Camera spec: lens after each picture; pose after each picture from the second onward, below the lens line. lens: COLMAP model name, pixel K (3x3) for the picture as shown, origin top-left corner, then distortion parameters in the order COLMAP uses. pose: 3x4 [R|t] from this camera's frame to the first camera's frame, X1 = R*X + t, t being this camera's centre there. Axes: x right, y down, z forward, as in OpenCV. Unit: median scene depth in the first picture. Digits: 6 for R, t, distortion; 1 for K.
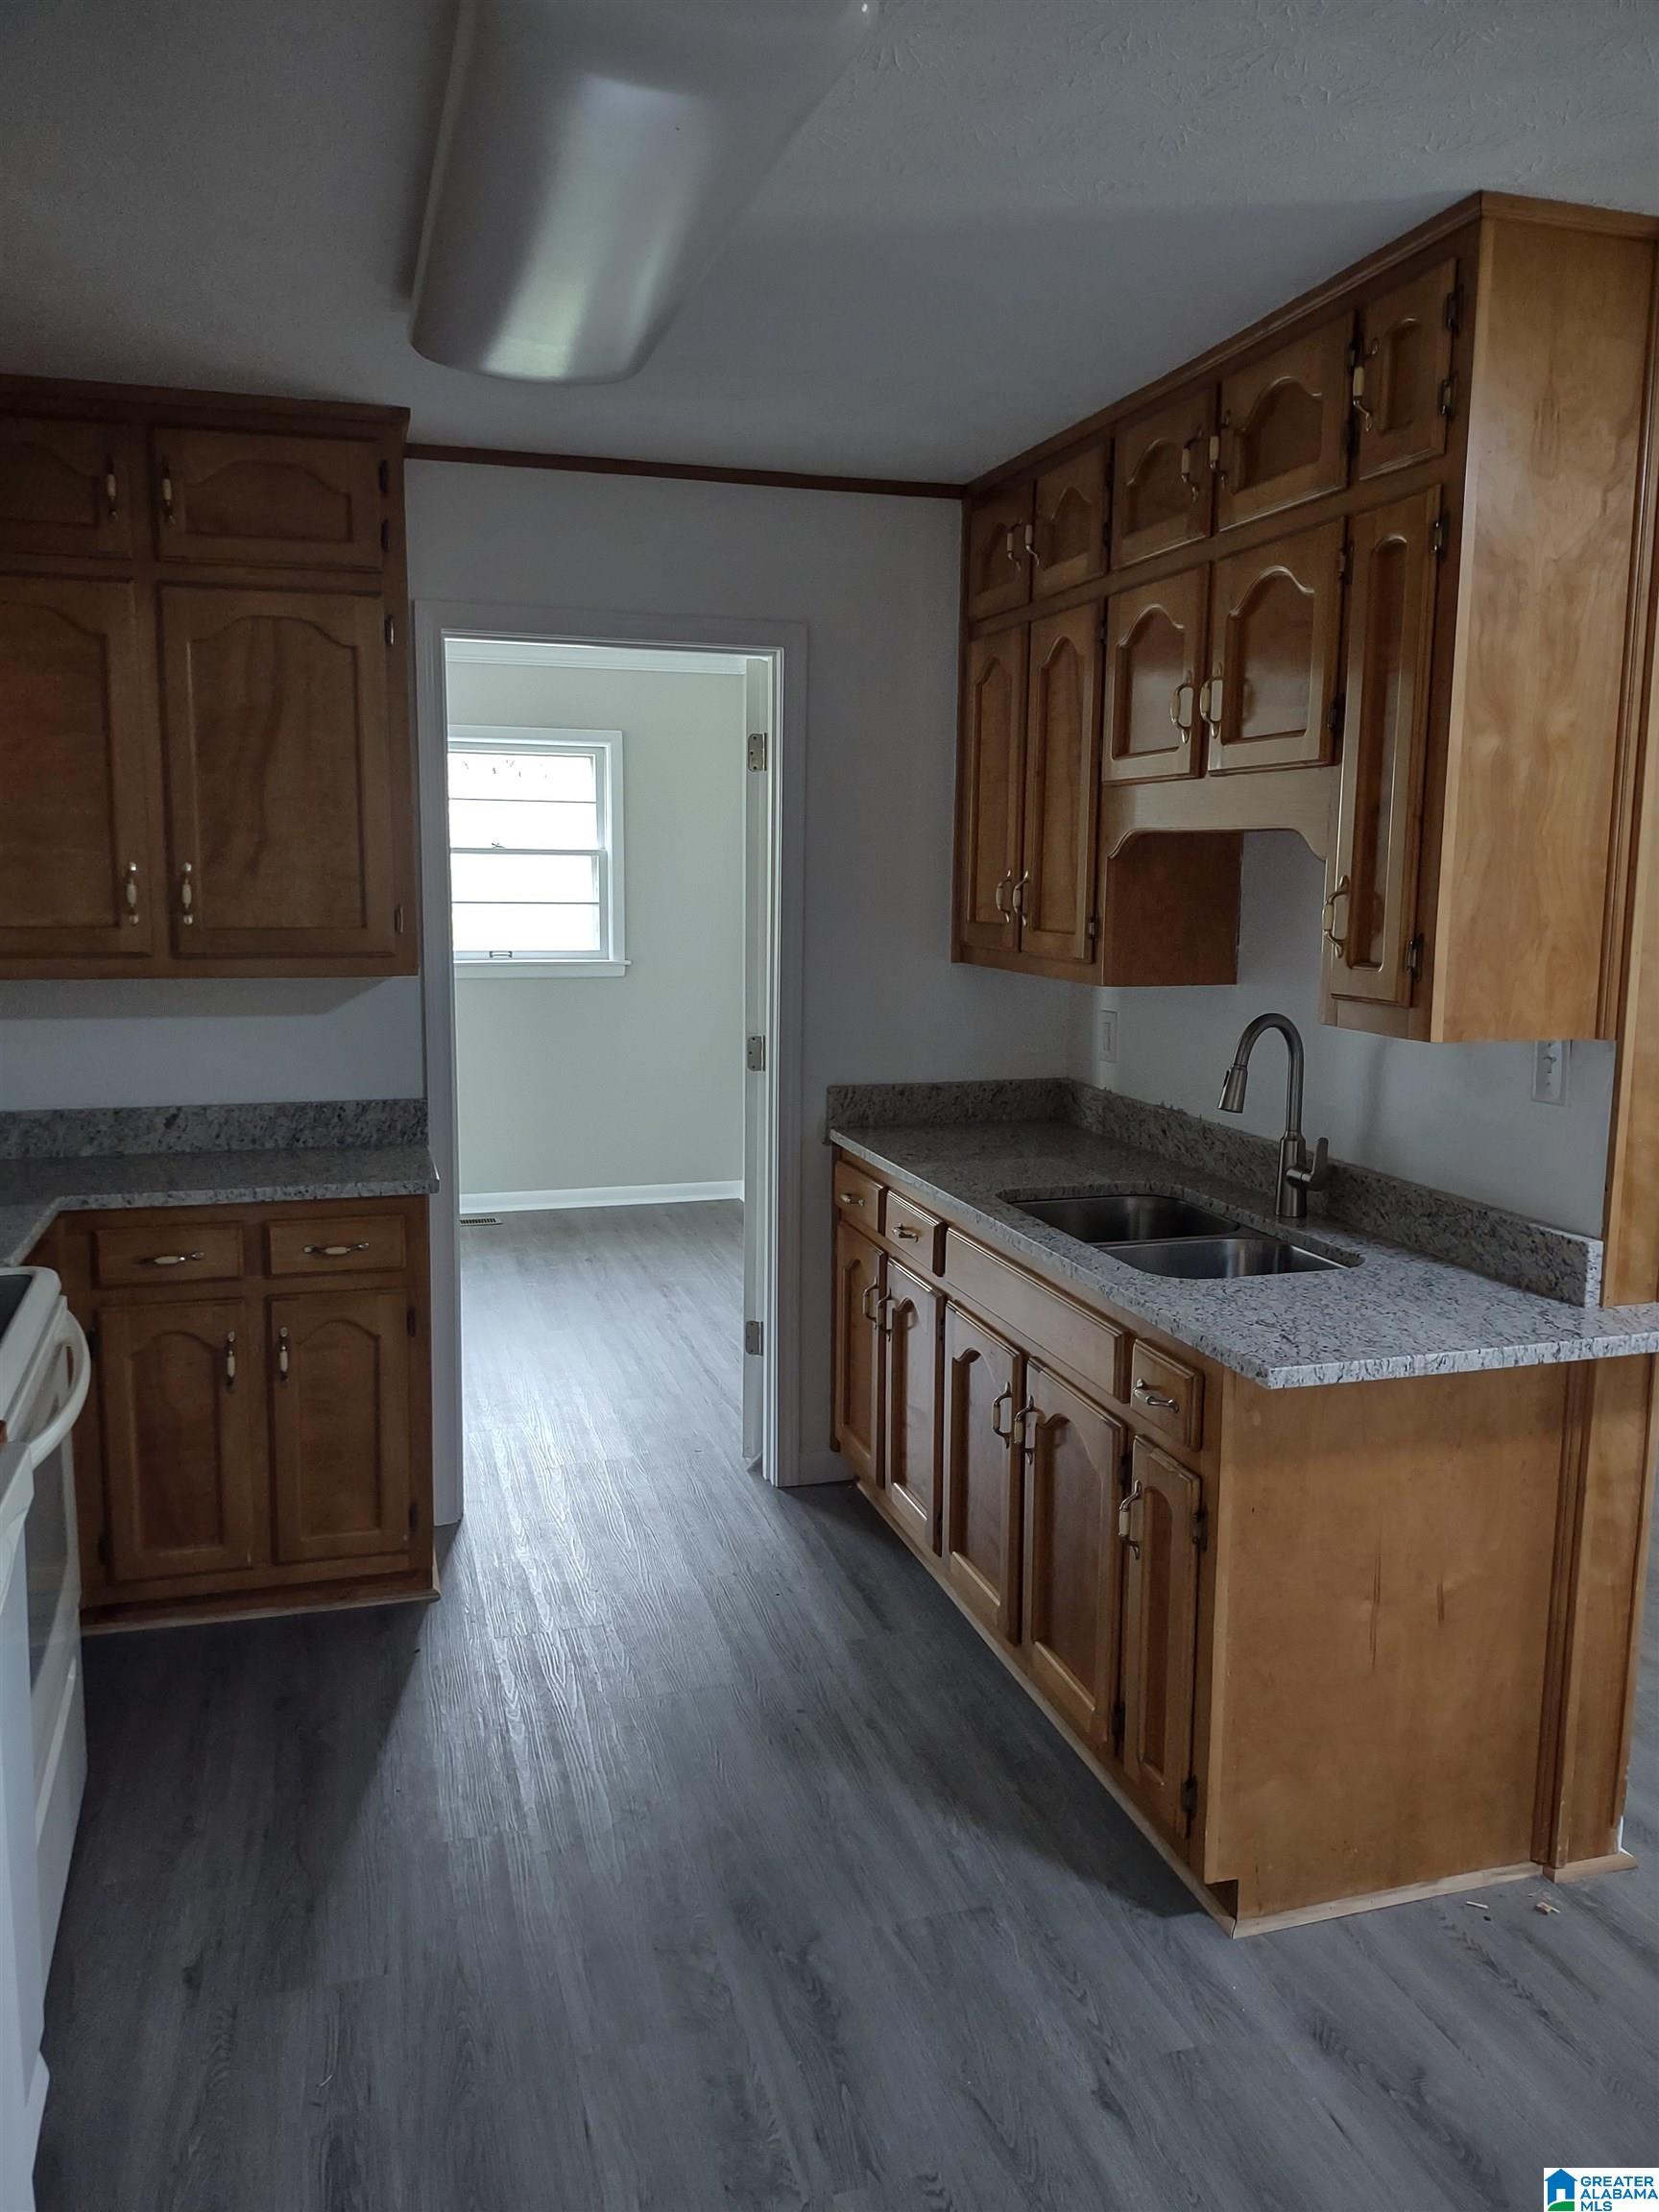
lens RADIAL K [[1654.4, 0, 829.5], [0, 1654.4, 1106.0], [0, 0, 1]] dist [0.088930, -0.153112]
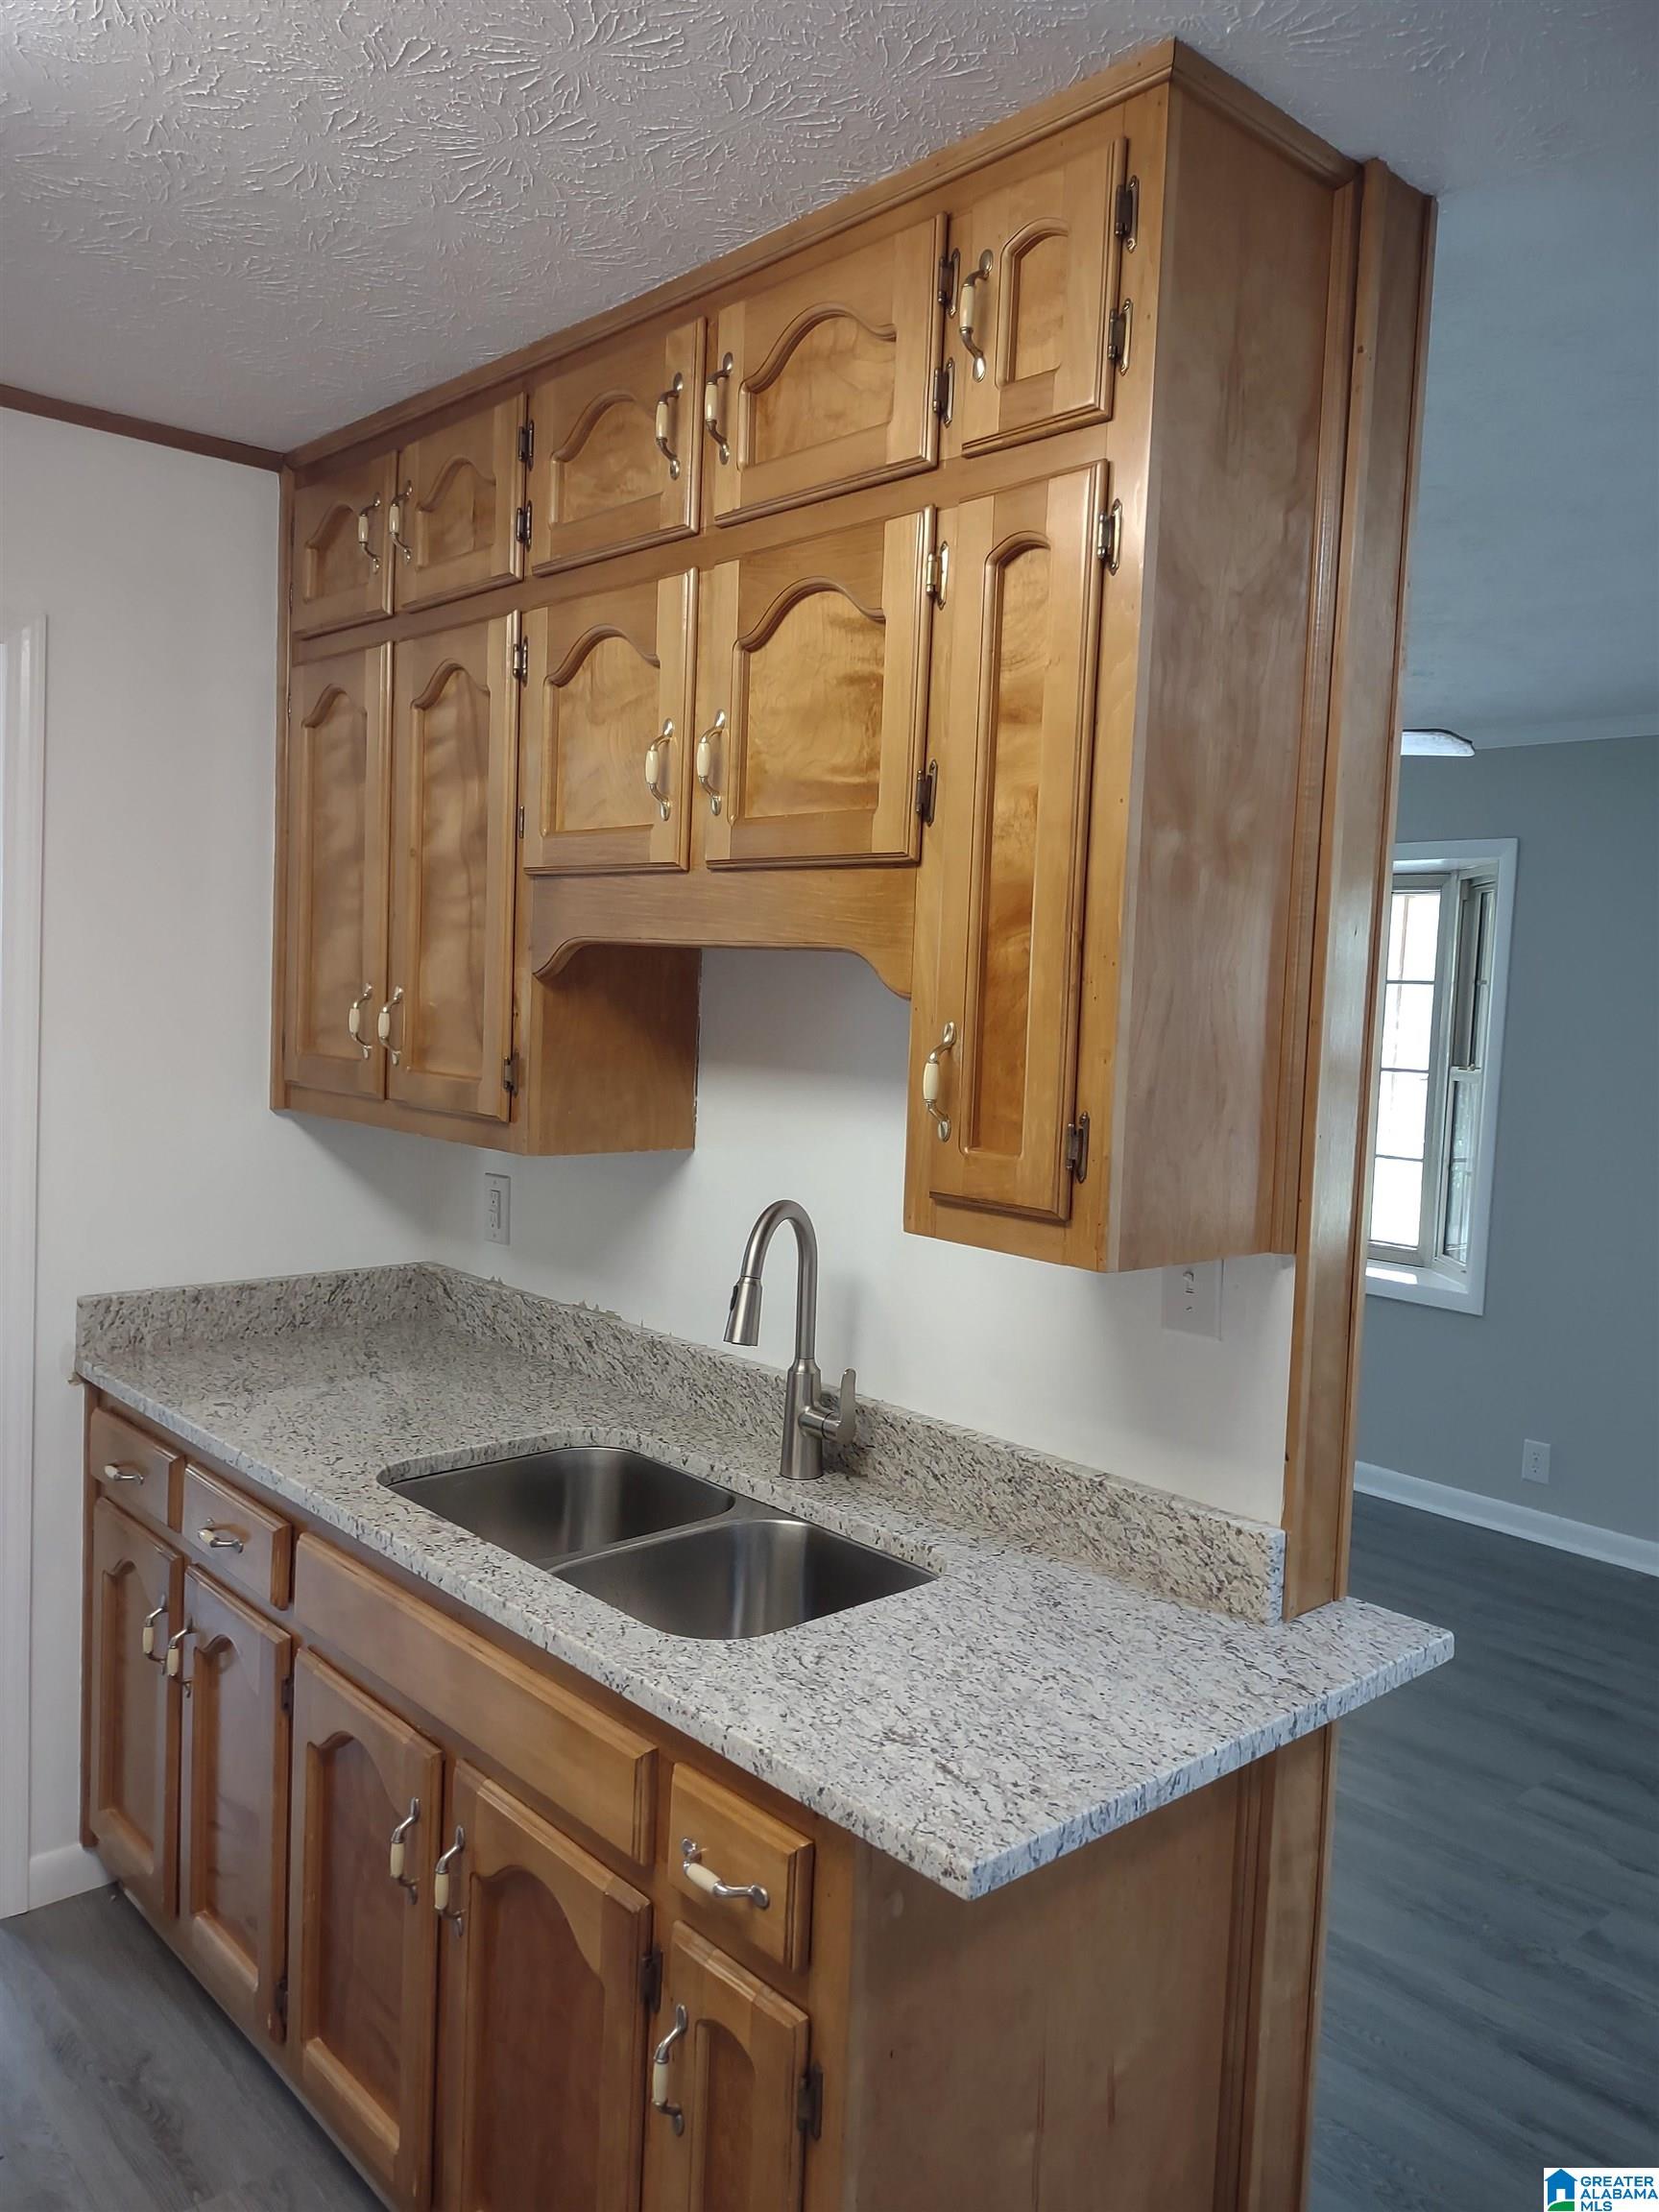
lens RADIAL K [[1682.7, 0, 823.7], [0, 1682.7, 1098.2], [0, 0, 1]] dist [0.064592, -0.078551]
pose [[0.905375, -0.000467, 0.424613, -0.027342], [0.027955, 0.997895, -0.058511, -0.058824], [-0.423692, 0.064844, 0.903483, 0.346959]]
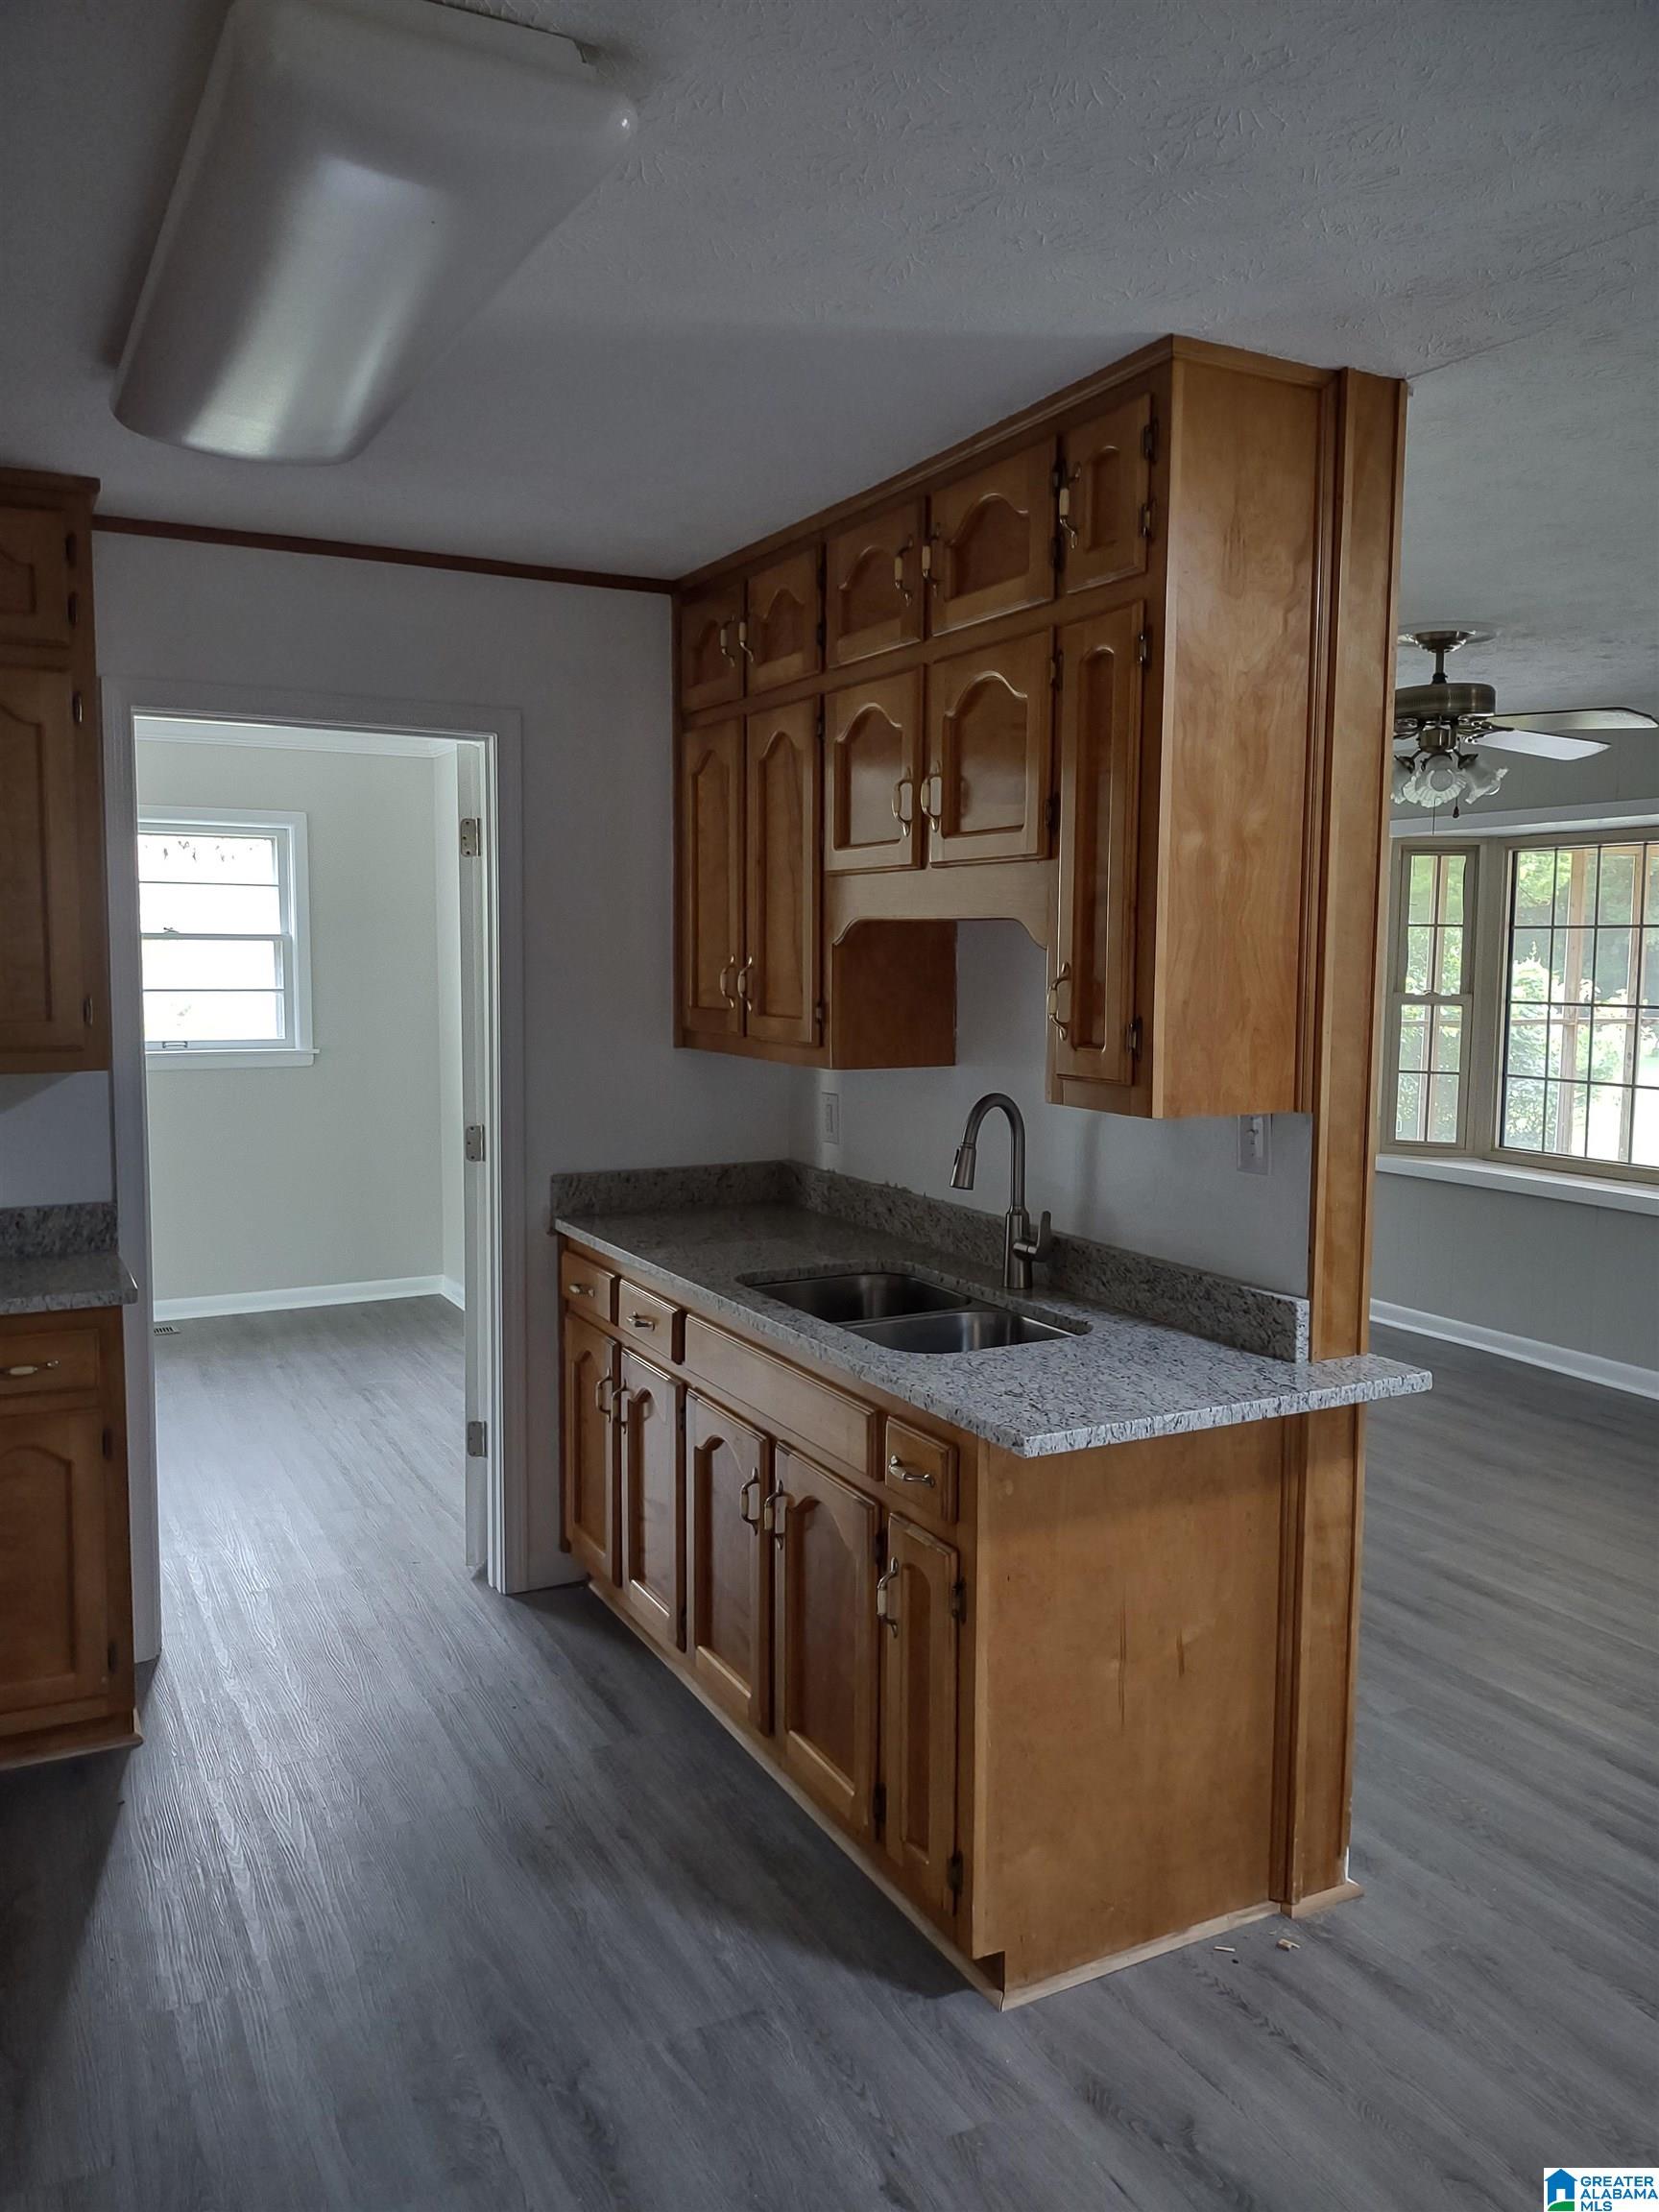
lens RADIAL K [[1654.4, 0, 829.5], [0, 1654.4, 1106.0], [0, 0, 1]] dist [0.088930, -0.153112]
pose [[0.981878, -0.020781, 0.188371, -0.032864], [0.030212, 0.998422, -0.047336, -0.001825], [-0.187090, 0.052170, 0.980956, 0.002542]]
